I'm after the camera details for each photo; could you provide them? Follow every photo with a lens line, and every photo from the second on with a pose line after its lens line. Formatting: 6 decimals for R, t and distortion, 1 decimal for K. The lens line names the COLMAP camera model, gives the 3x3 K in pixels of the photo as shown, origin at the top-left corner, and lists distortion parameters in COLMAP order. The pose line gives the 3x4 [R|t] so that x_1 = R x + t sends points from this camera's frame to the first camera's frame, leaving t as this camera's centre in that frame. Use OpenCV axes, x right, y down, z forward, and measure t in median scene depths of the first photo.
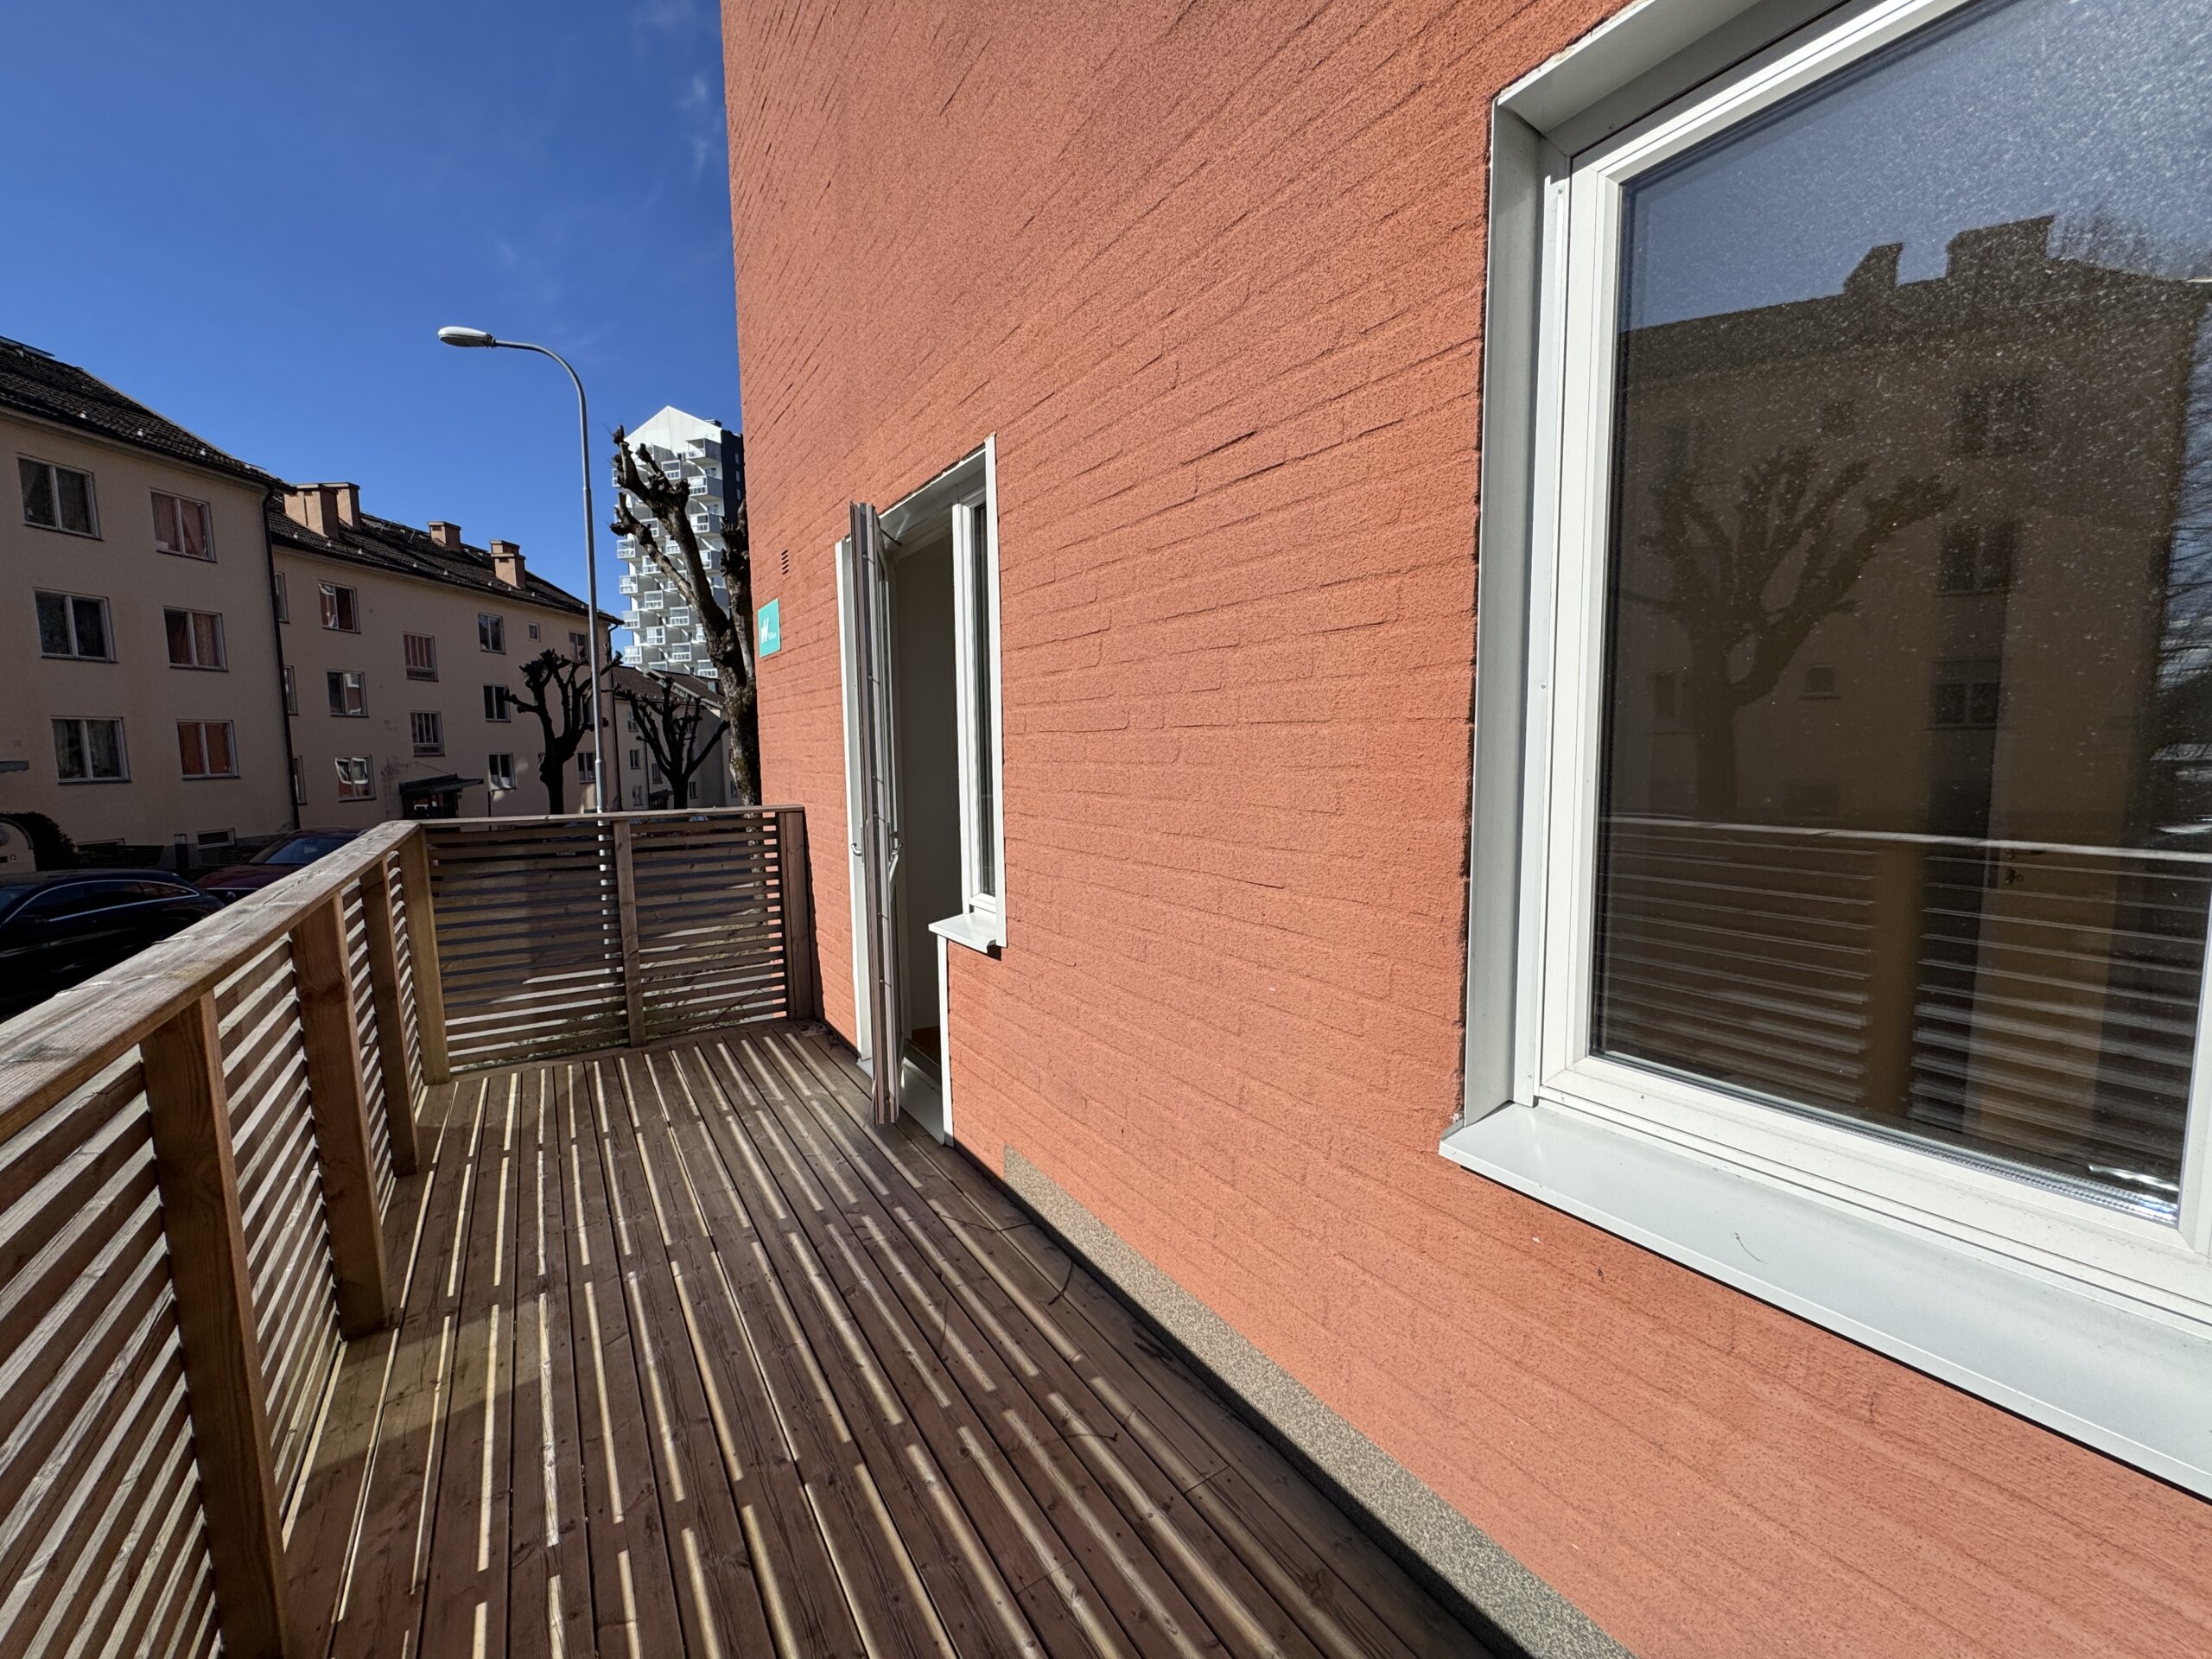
lens RADIAL K [[880.3, 0, 1103.1], [0, 880.3, 829.1], [0, 0, 1]] dist [-0.002438, 0.000457]
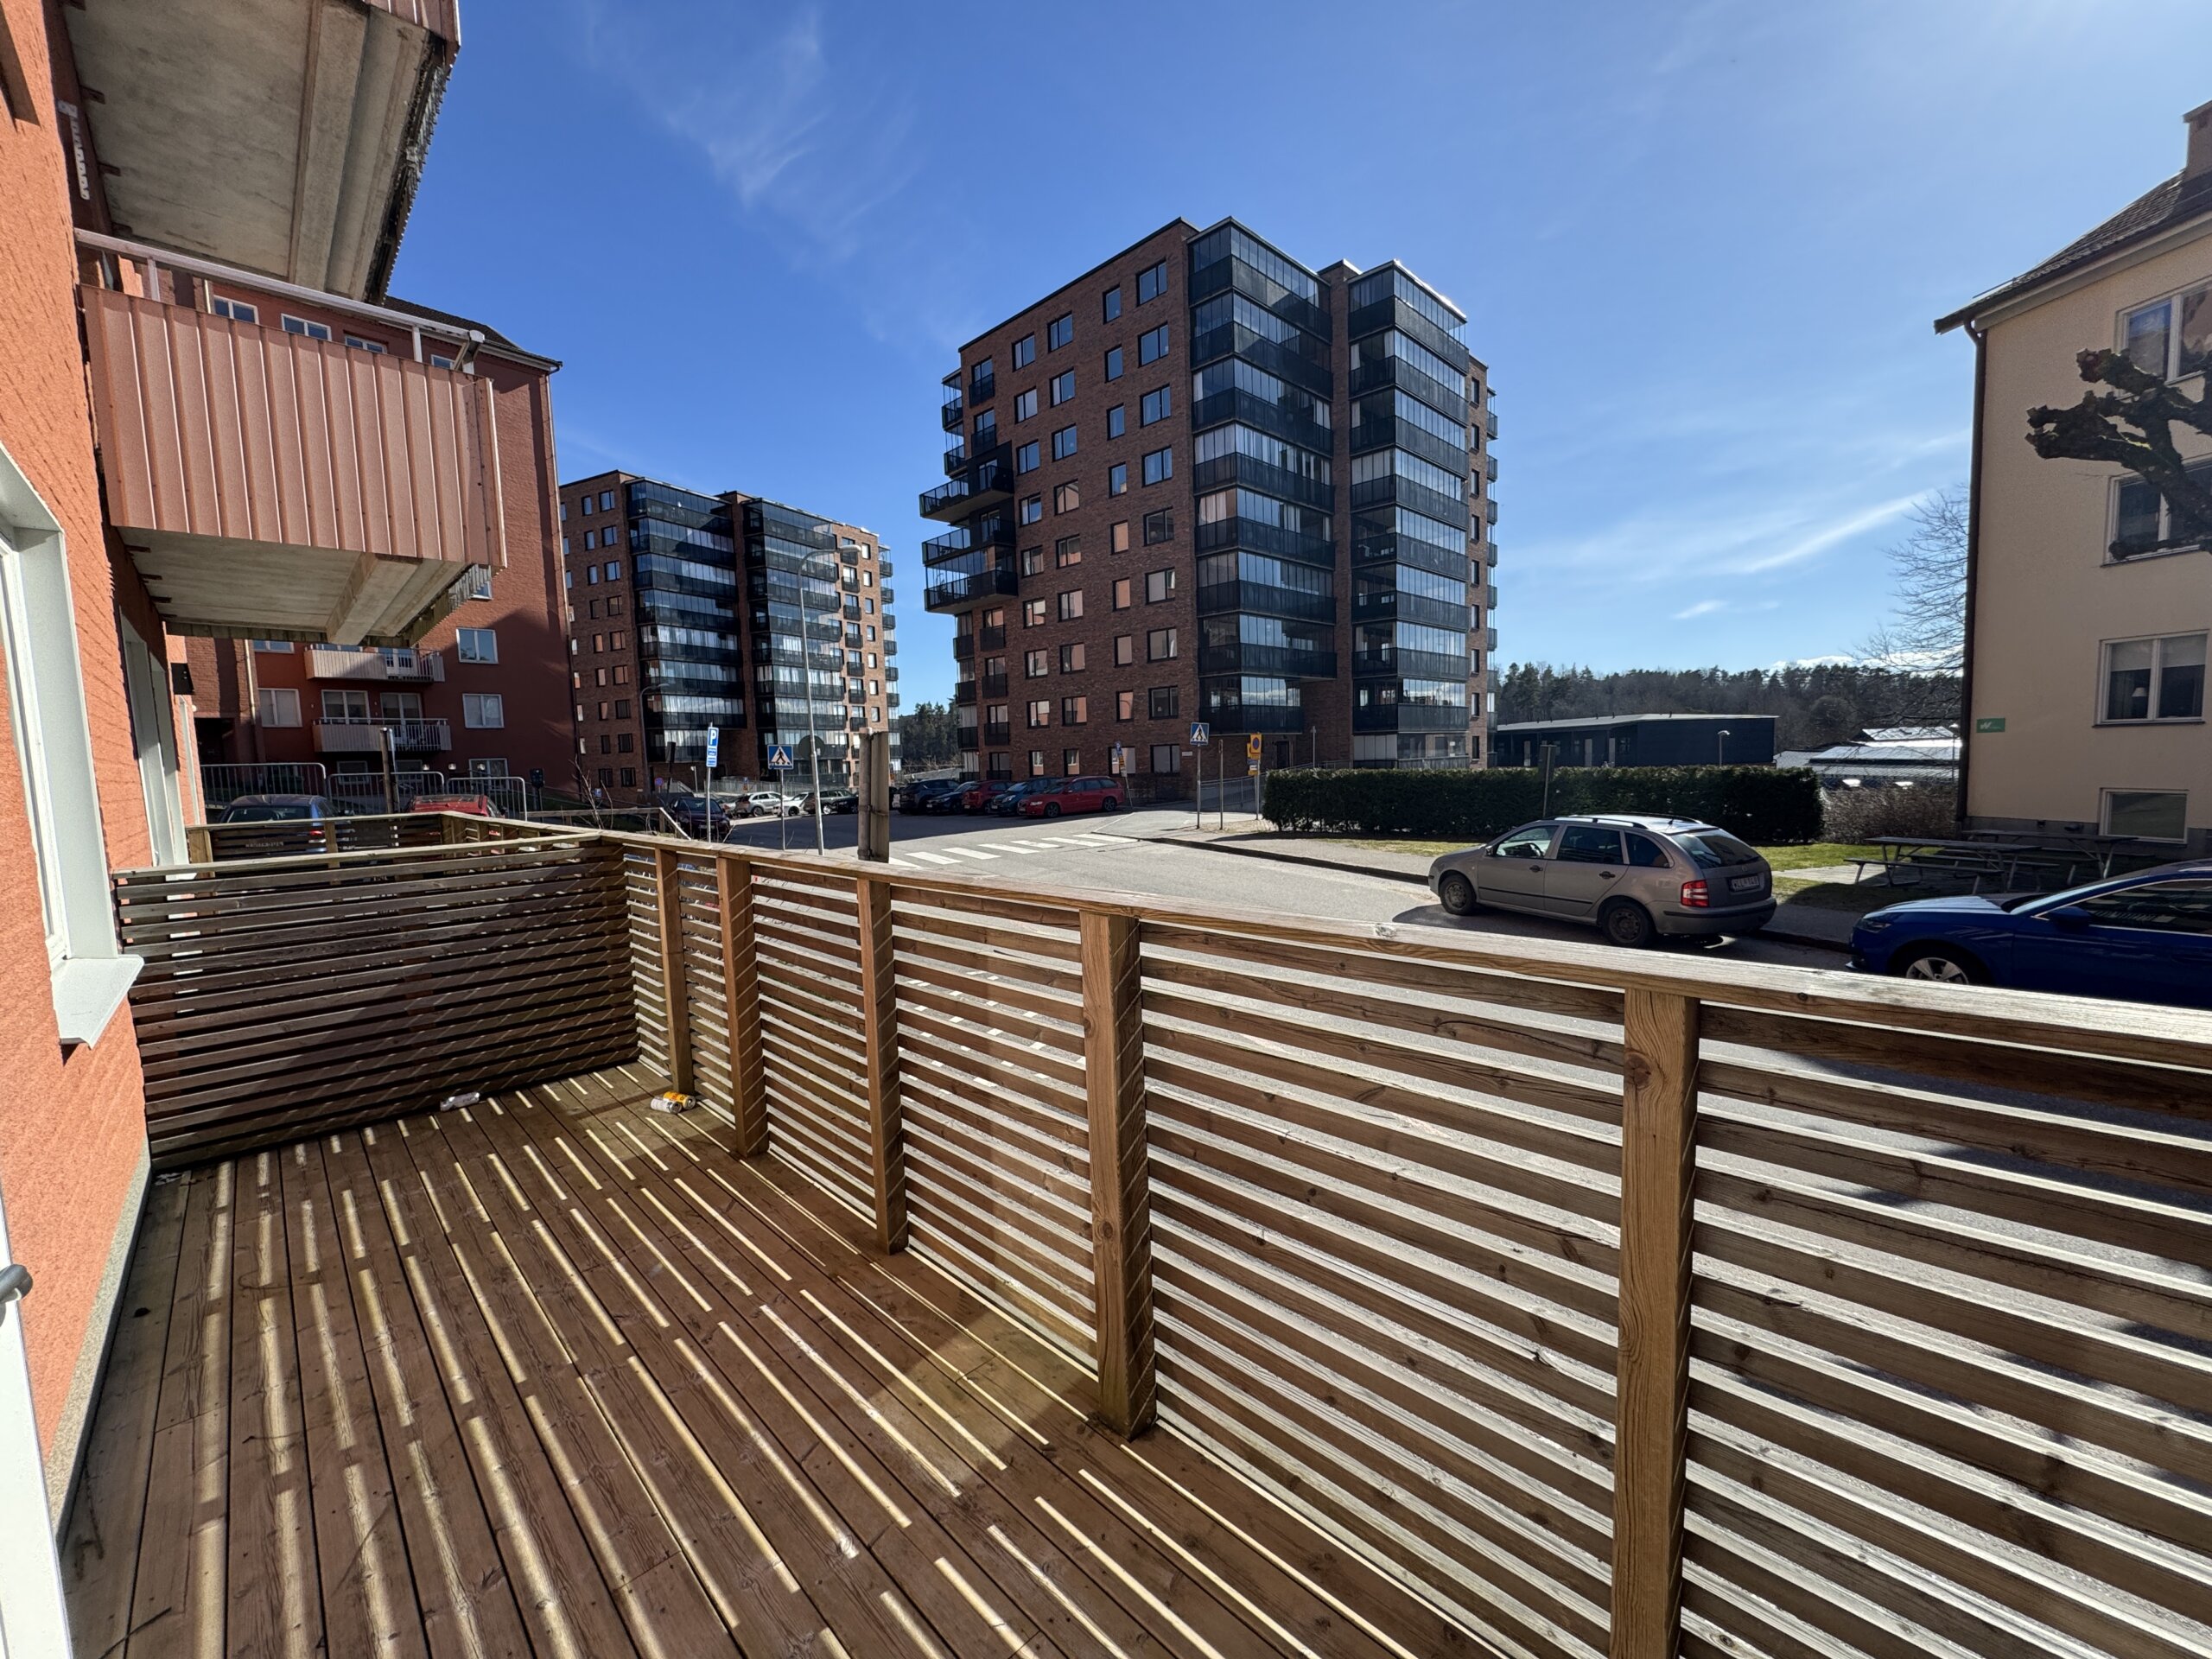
lens RADIAL K [[880.3, 0, 1103.1], [0, 880.3, 829.1], [0, 0, 1]] dist [-0.002438, 0.000457]
pose [[-0.979035, 0.064543, -0.193197, -0.731646], [0.029336, 0.983261, 0.179825, -0.165826], [0.201569, 0.170387, -0.964540, 1.842930]]
